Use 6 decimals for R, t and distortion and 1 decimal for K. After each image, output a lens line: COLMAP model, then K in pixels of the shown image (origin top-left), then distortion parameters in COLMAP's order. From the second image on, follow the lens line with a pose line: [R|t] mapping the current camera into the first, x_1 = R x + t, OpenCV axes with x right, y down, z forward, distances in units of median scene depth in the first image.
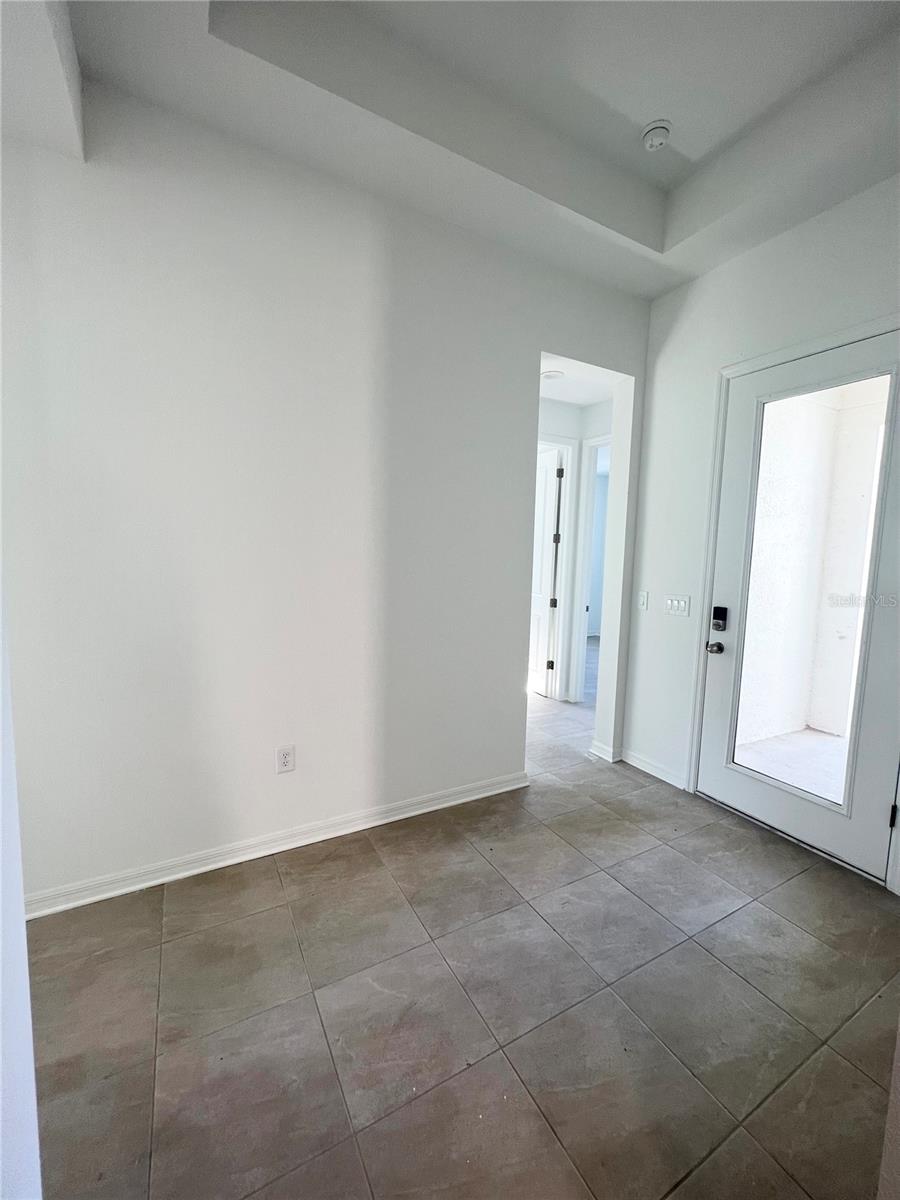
lens RADIAL K [[477.4, 0, 450.7], [0, 477.4, 598.5], [0, 0, 1]] dist [-0.001877, -0.000134]
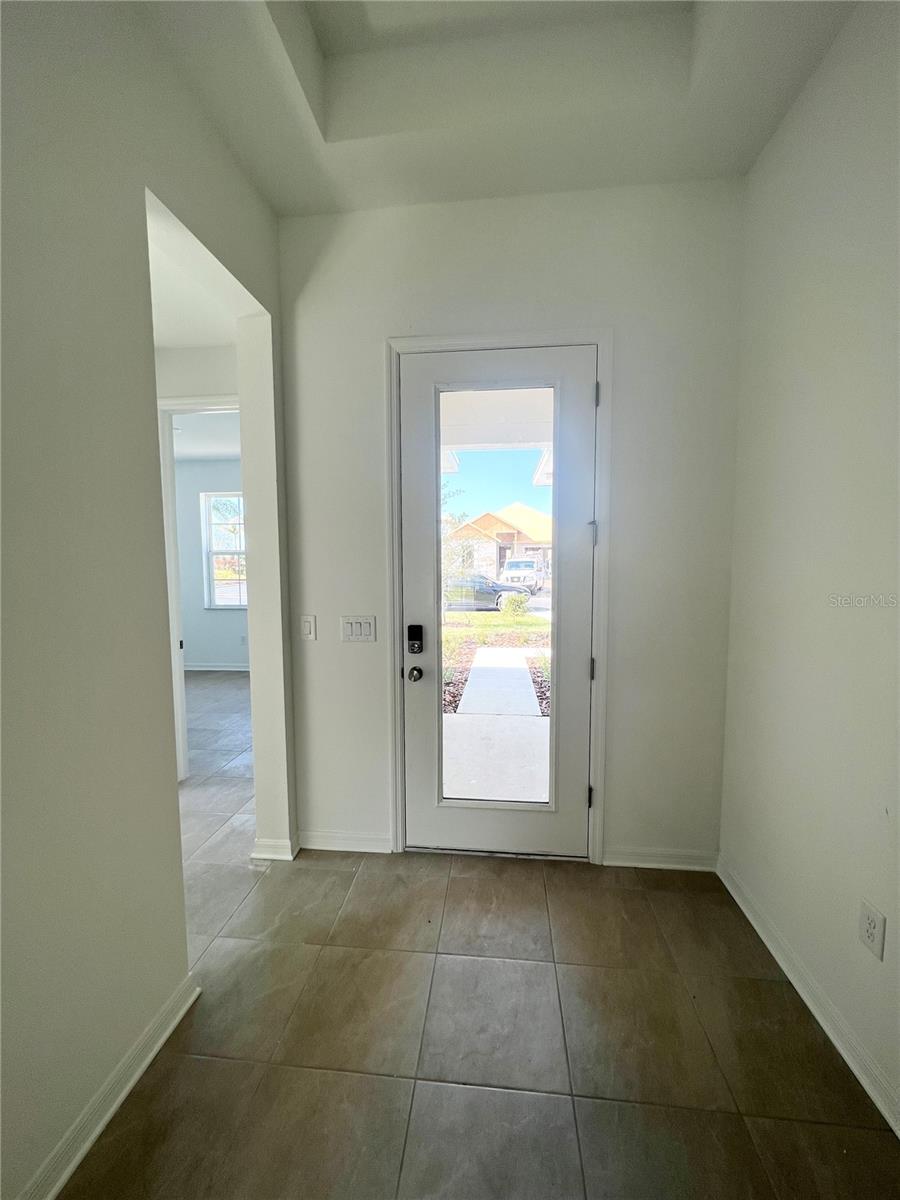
lens RADIAL K [[477.4, 0, 452.6], [0, 477.4, 598.8], [0, 0, 1]] dist [-0.001877, -0.000134]
pose [[0.574707, -0.094683, 0.812864, -0.079818], [0.102093, 0.993820, 0.043580, -0.059781], [-0.811966, 0.057942, 0.580821, 0.456945]]
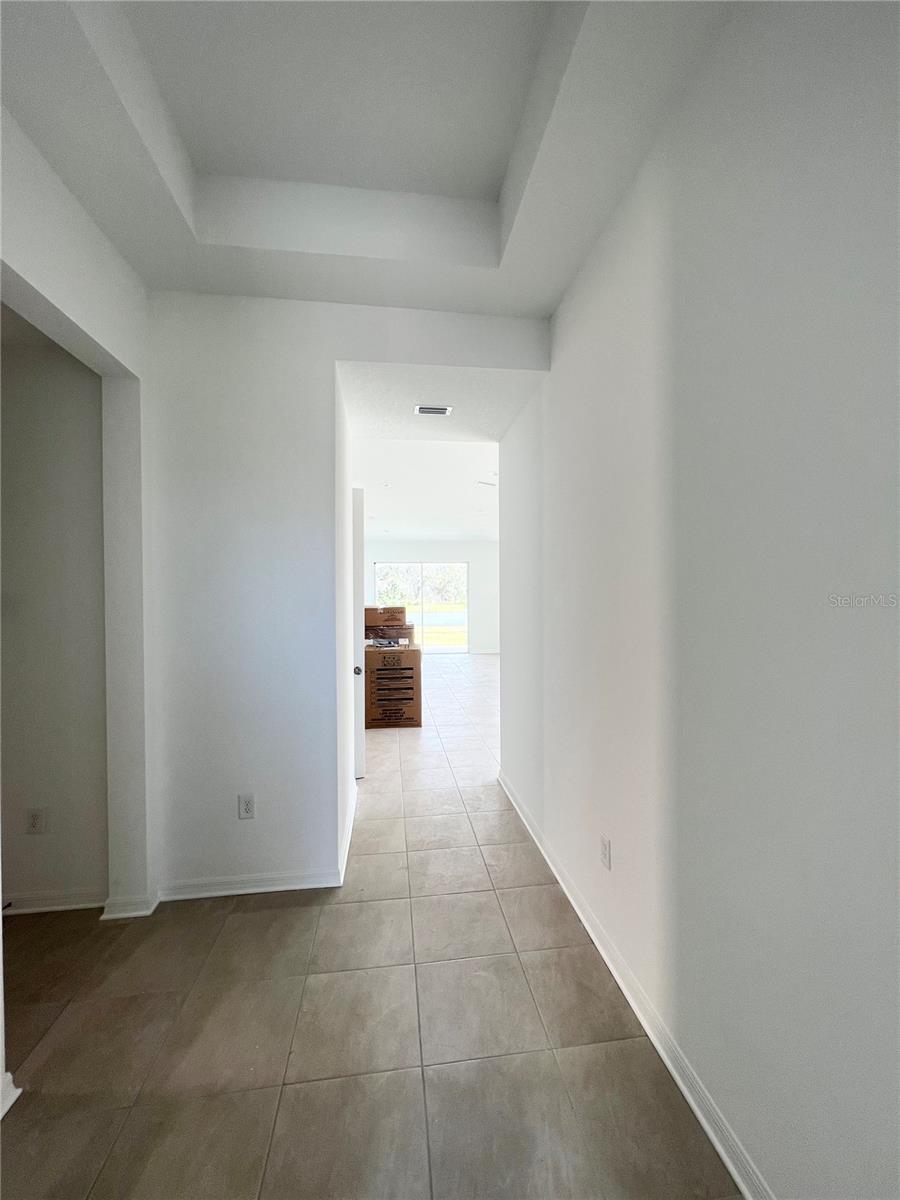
lens RADIAL K [[477.4, 0, 448.8], [0, 477.4, 593.5], [0, 0, 1]] dist [-0.001877, -0.000134]
pose [[-0.370881, -0.022694, -0.928403, 0.505400], [-0.098656, 0.995007, 0.015089, -0.108941], [0.923425, 0.097189, -0.371269, 0.834939]]
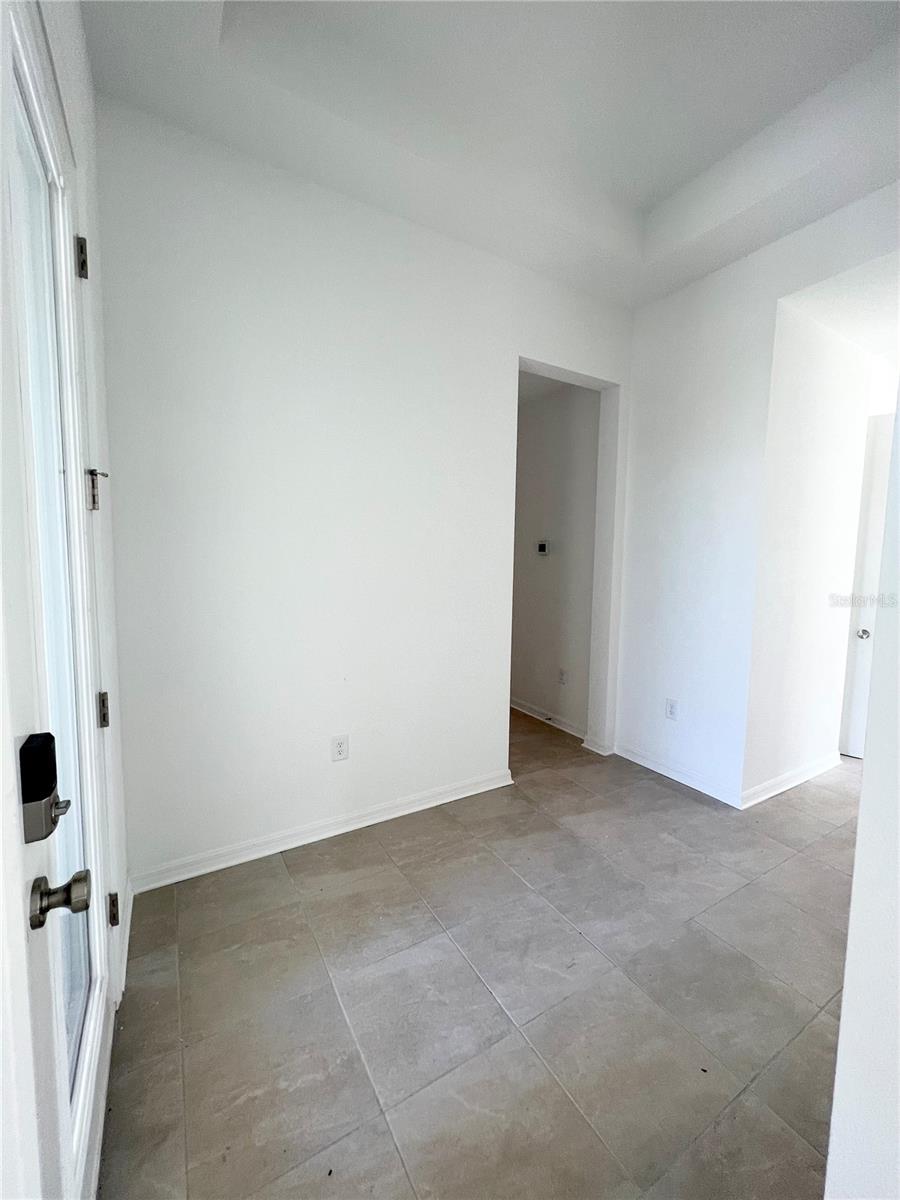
lens RADIAL K [[477.4, 0, 444.6], [0, 477.4, 592.4], [0, 0, 1]] dist [-0.001877, -0.000134]
pose [[-0.999154, -0.036189, -0.019555, 0.366737], [-0.039155, 0.982430, 0.182479, -0.114066], [0.012608, 0.183090, -0.983015, 1.240800]]
